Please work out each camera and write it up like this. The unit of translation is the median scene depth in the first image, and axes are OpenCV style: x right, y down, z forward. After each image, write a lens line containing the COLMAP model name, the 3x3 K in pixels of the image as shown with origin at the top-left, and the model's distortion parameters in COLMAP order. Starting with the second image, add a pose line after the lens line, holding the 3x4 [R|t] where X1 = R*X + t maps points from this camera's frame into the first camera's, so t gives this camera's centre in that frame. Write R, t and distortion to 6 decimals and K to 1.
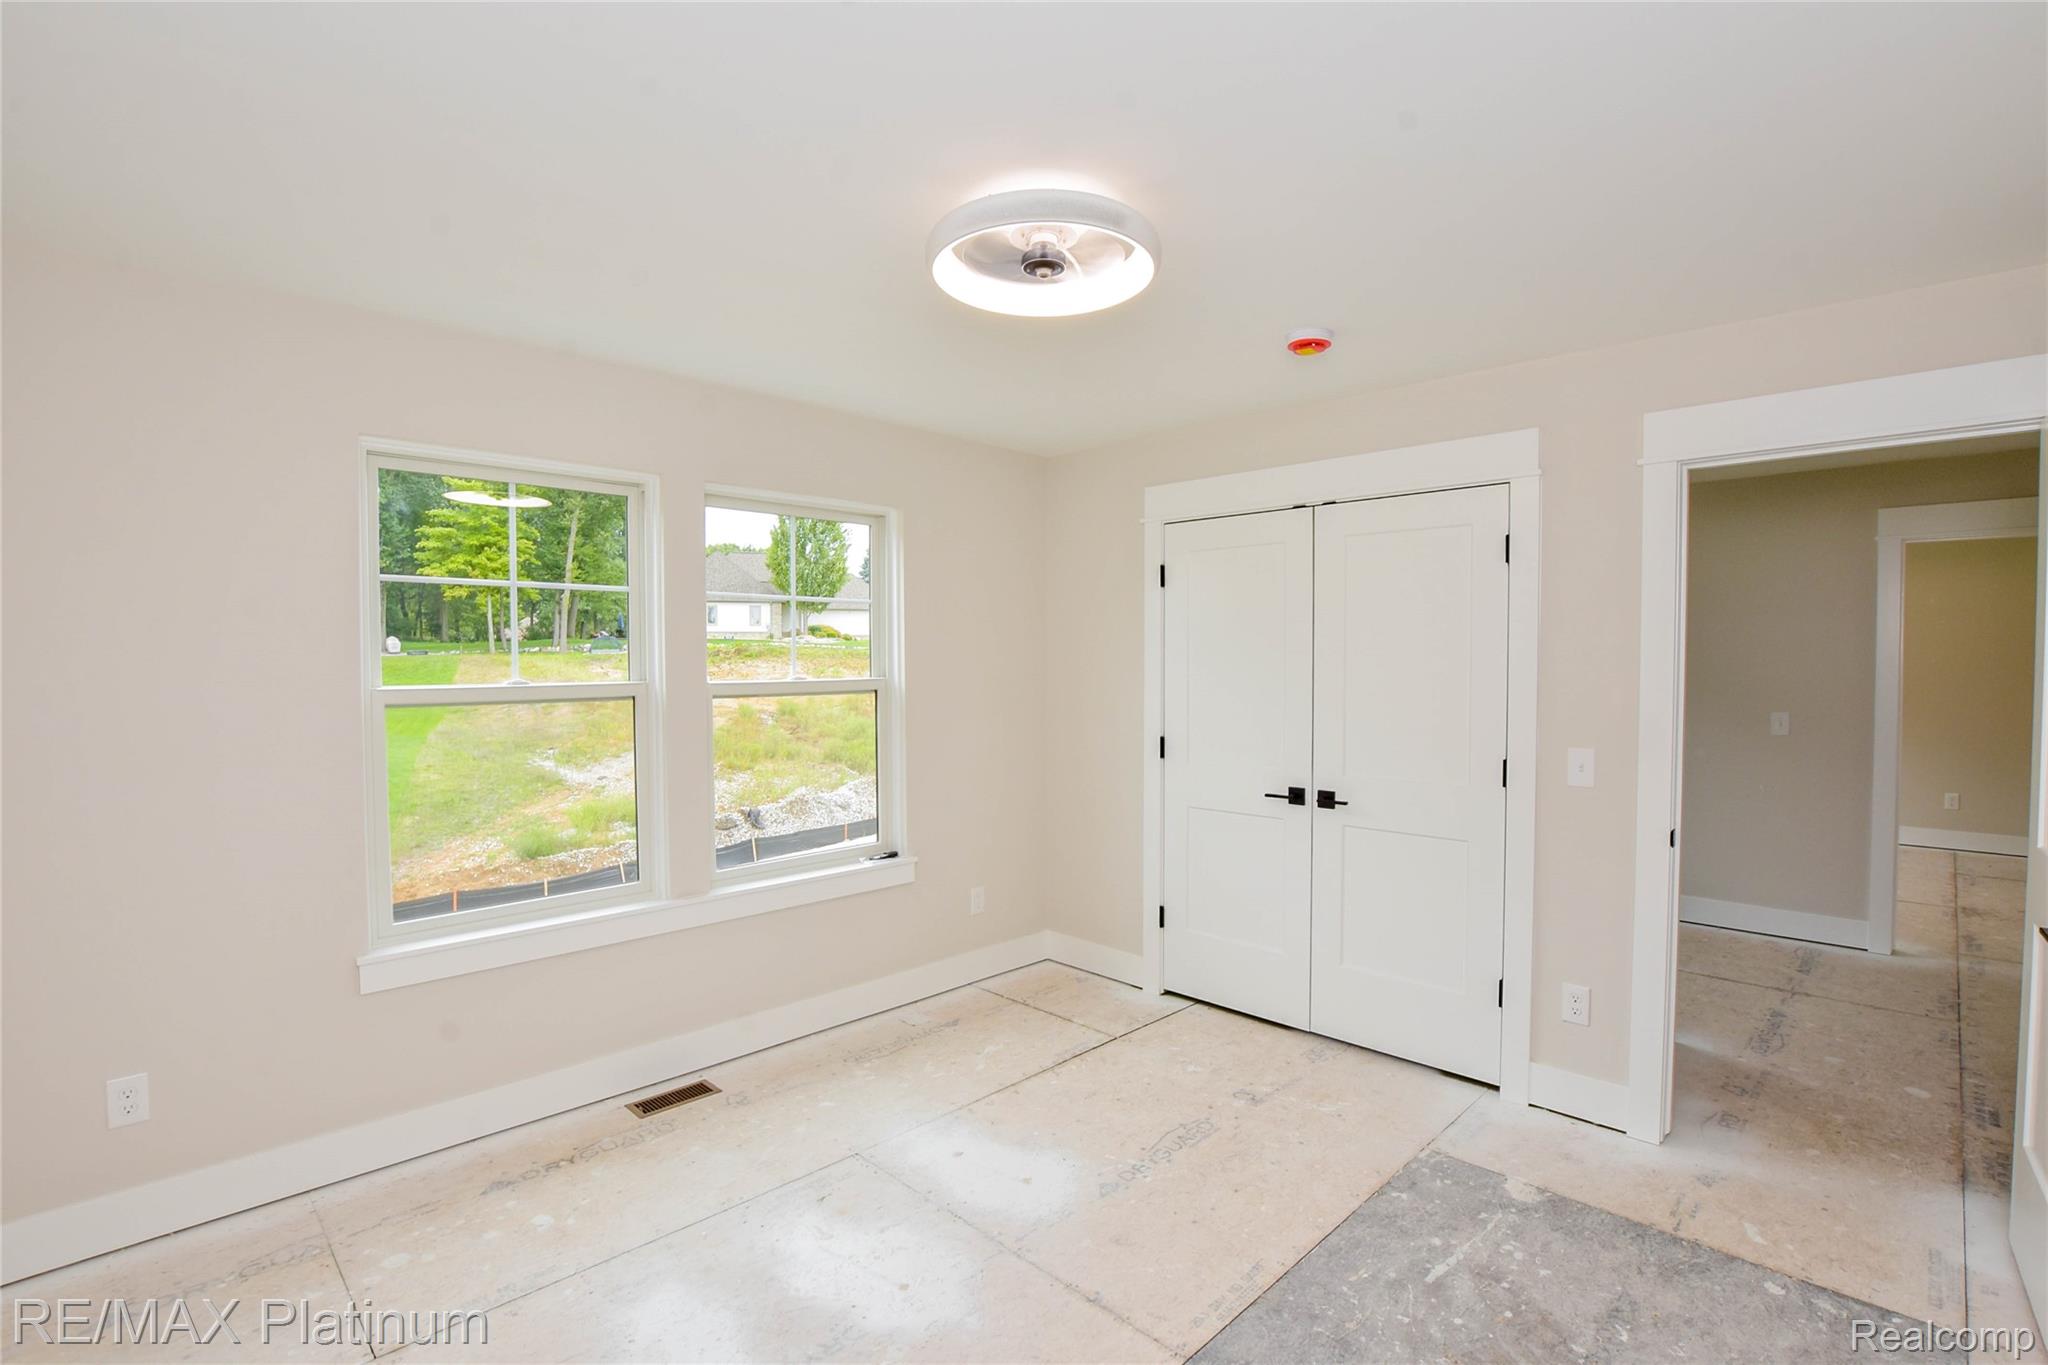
lens RADIAL K [[934.4, 0, 1050.5], [0, 934.4, 681.0], [0, 0, 1]] dist [-0.039563, 0.006889]
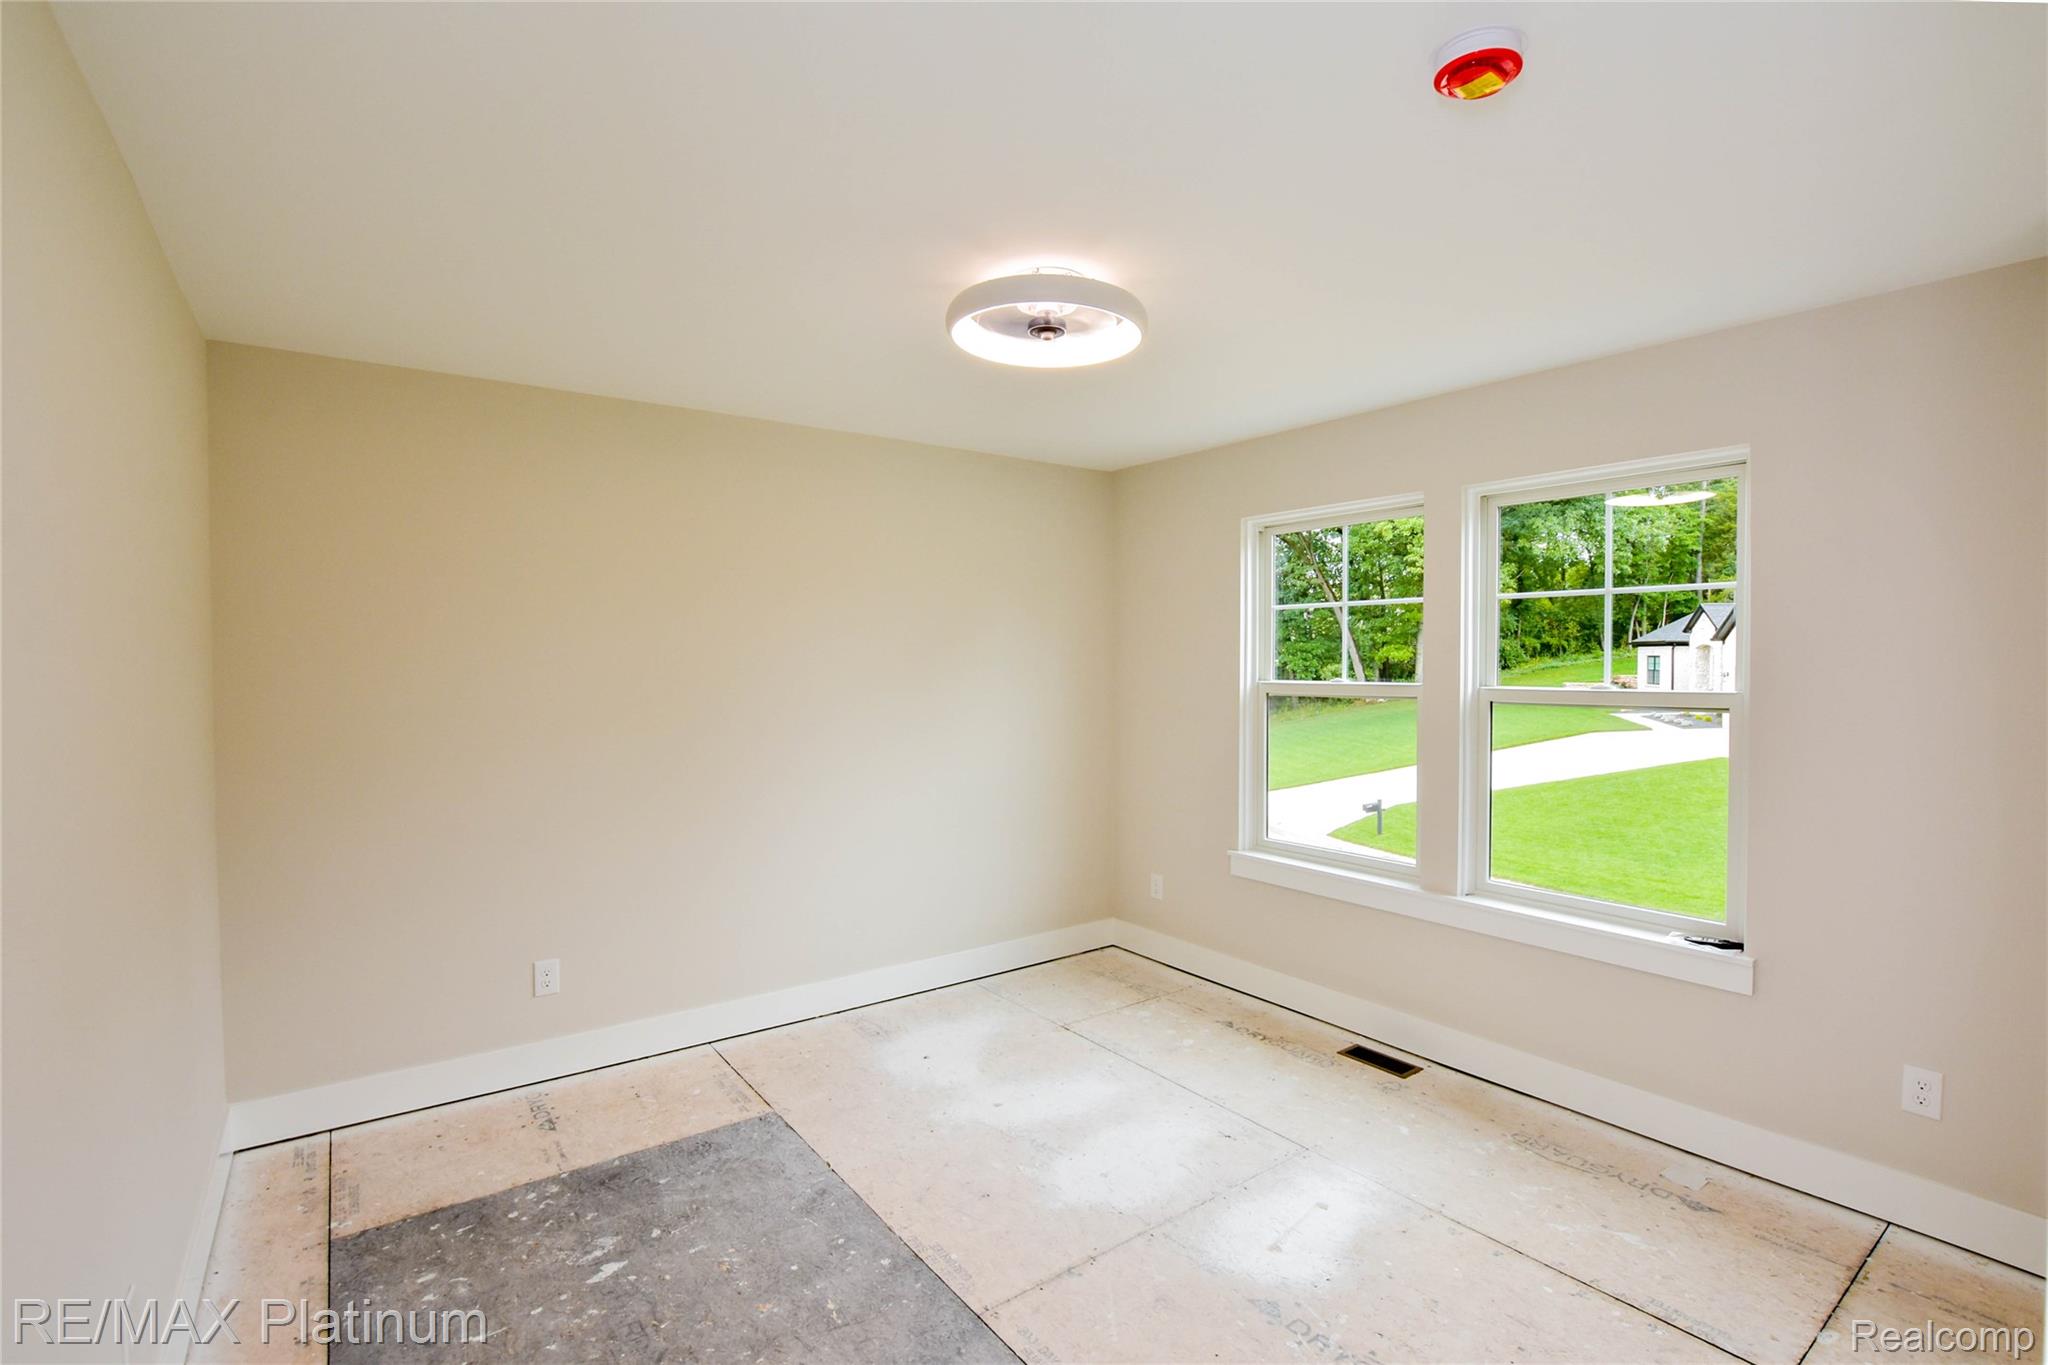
lens RADIAL K [[934.4, 0, 1050.5], [0, 934.4, 681.0], [0, 0, 1]] dist [-0.039563, 0.006889]
pose [[-0.141964, 0.022382, -0.989619, 0.814470], [-0.022647, 0.999409, 0.025852, -0.026728], [0.989613, 0.026082, -0.141373, 0.830752]]
